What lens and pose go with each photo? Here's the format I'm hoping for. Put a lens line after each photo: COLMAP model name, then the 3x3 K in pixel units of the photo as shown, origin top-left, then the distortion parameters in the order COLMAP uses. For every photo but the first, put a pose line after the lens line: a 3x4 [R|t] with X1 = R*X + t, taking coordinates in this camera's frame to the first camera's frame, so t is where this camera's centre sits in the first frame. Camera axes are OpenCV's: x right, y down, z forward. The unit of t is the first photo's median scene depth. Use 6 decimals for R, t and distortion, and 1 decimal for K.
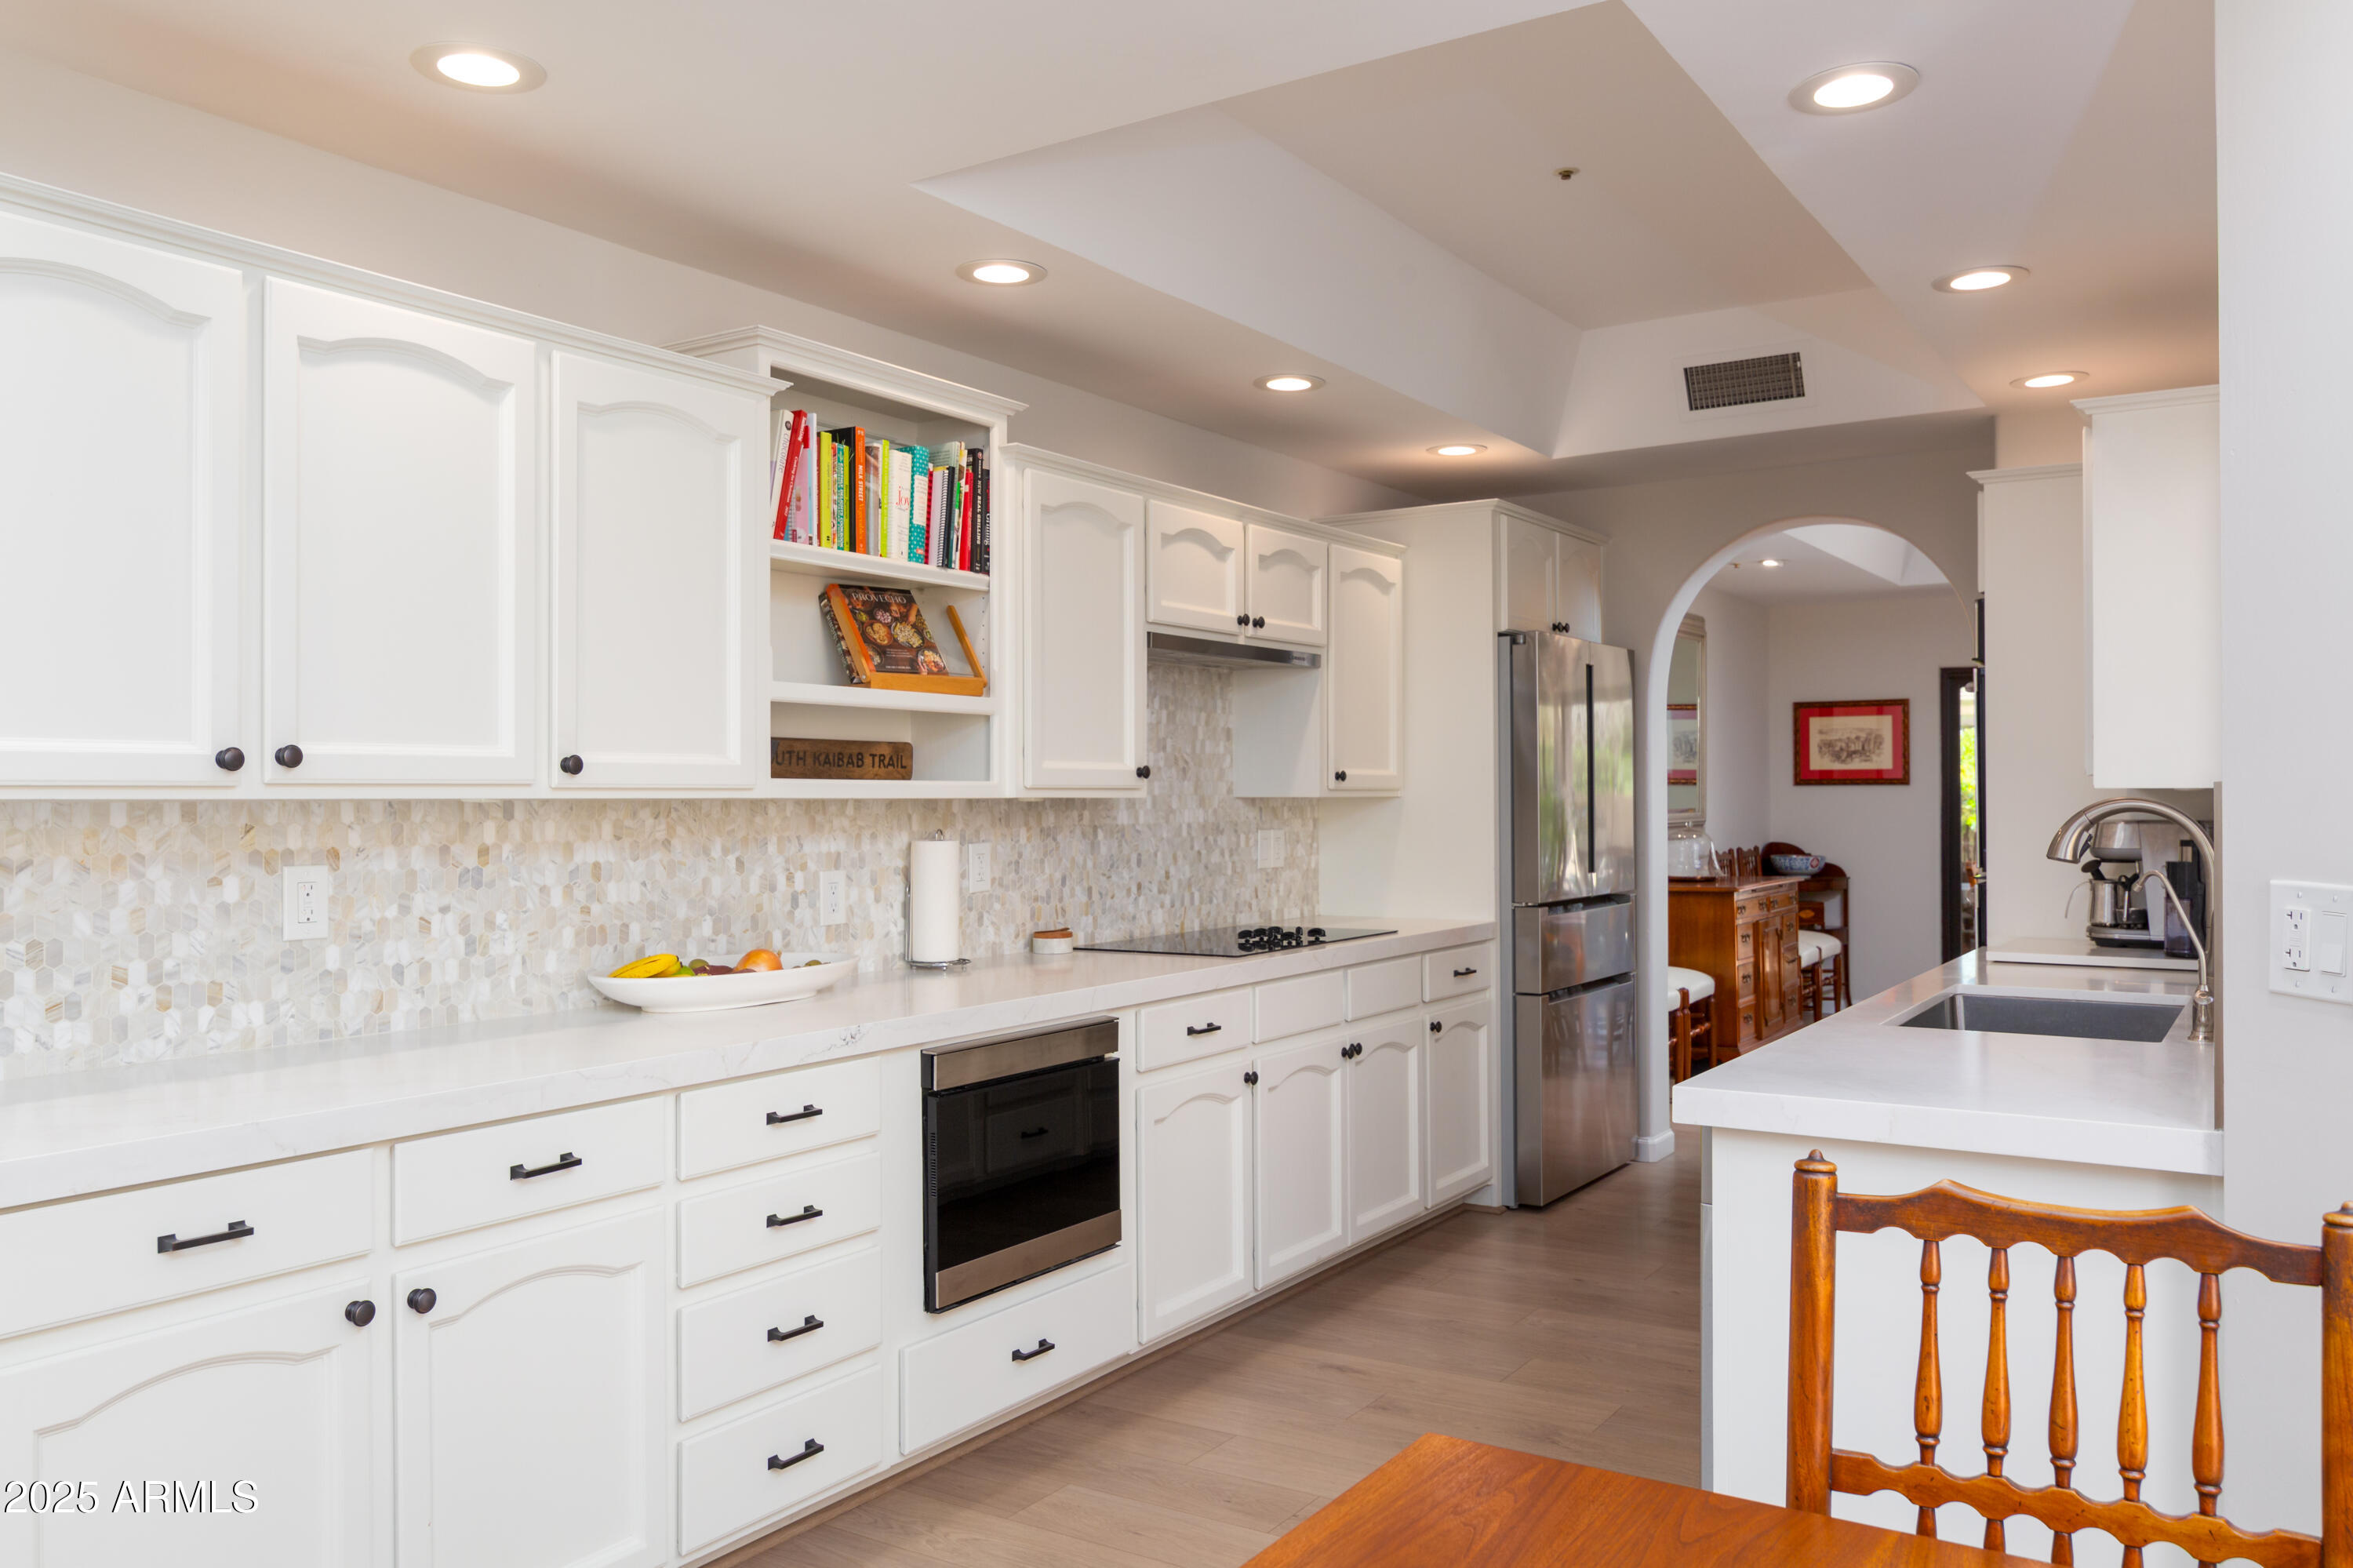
lens RADIAL K [[1751.8, 0, 1190.0], [0, 1751.8, 793.8], [0, 0, 1]] dist [0.002349, -0.002338]
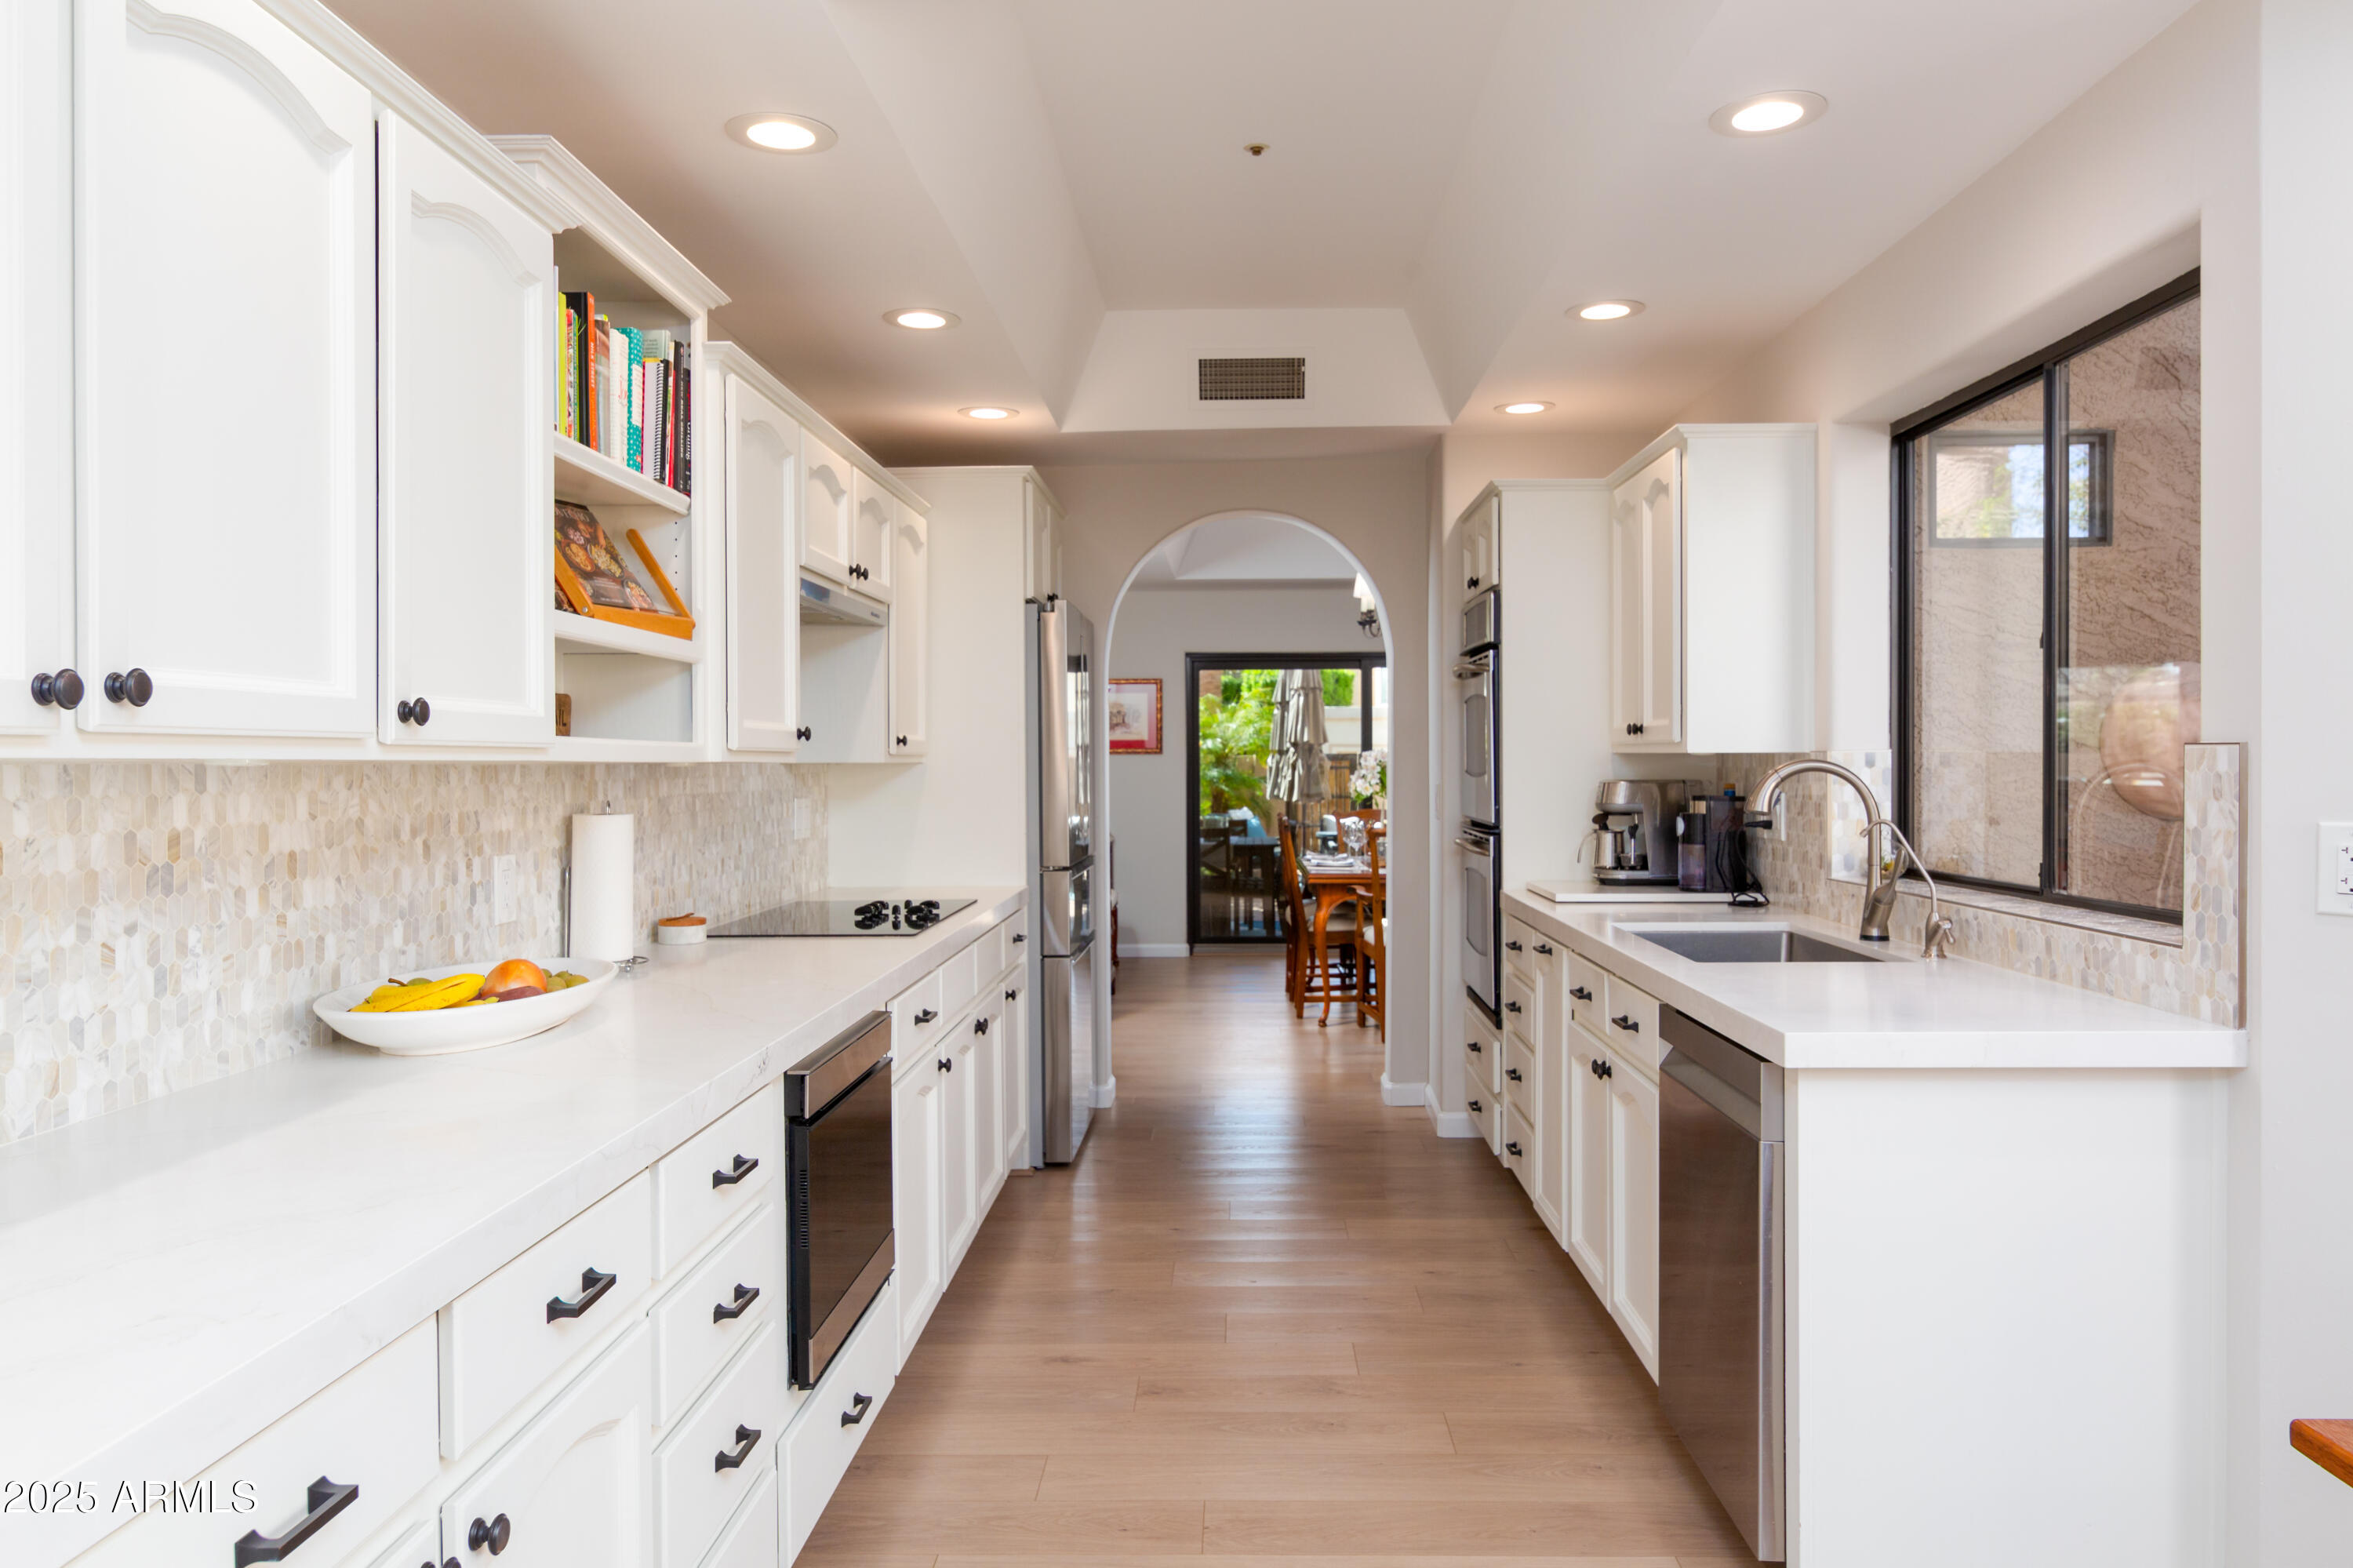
lens RADIAL K [[1619.8, 0, 1199.7], [0, 1619.8, 778.7], [0, 0, 1]] dist [-0.004983, 0.000478]
pose [[0.854268, -0.006298, 0.519794, -0.314783], [0.001635, 0.999954, 0.009428, 0.003385], [-0.519830, -0.007204, 0.854240, 0.215871]]
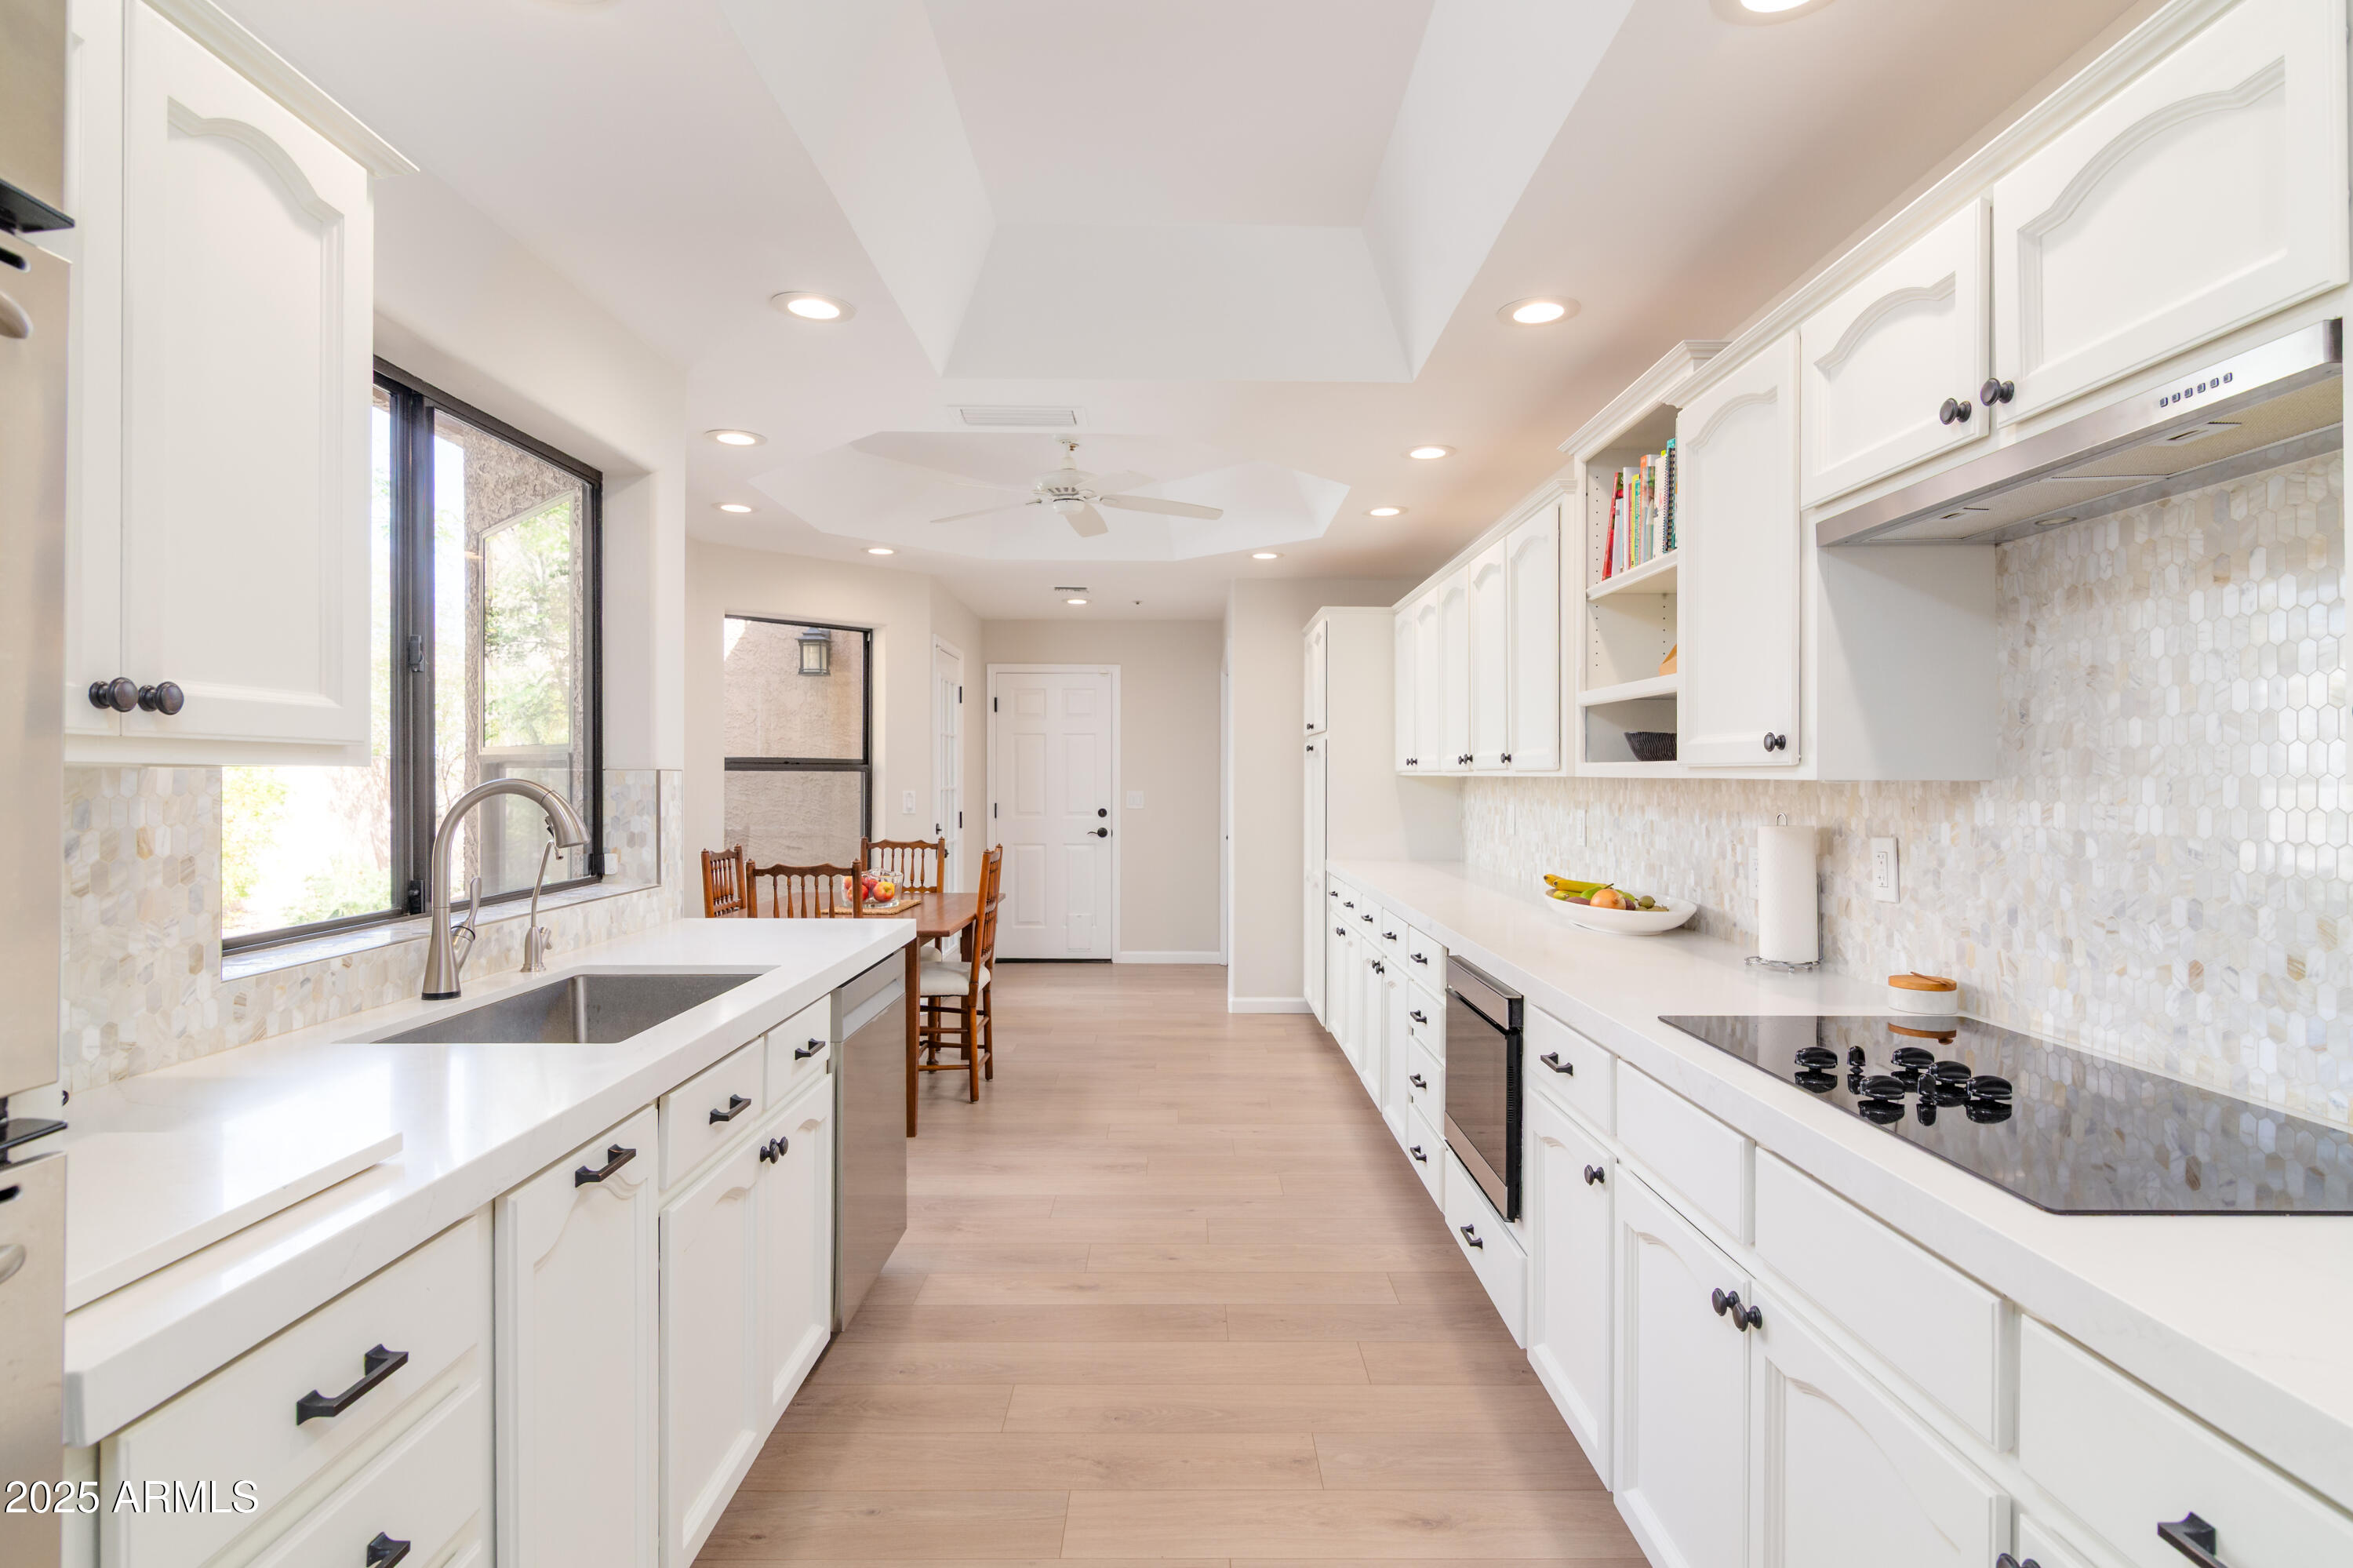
lens RADIAL K [[1234.9, 0, 1186.4], [0, 1234.9, 780.0], [0, 0, 1]] dist [0.000875, -0.002168]
pose [[-0.835552, 0.004017, -0.549396, 0.480361], [0.001246, 0.999985, 0.005416, -0.000566], [0.549409, 0.003840, -0.835545, 1.423805]]
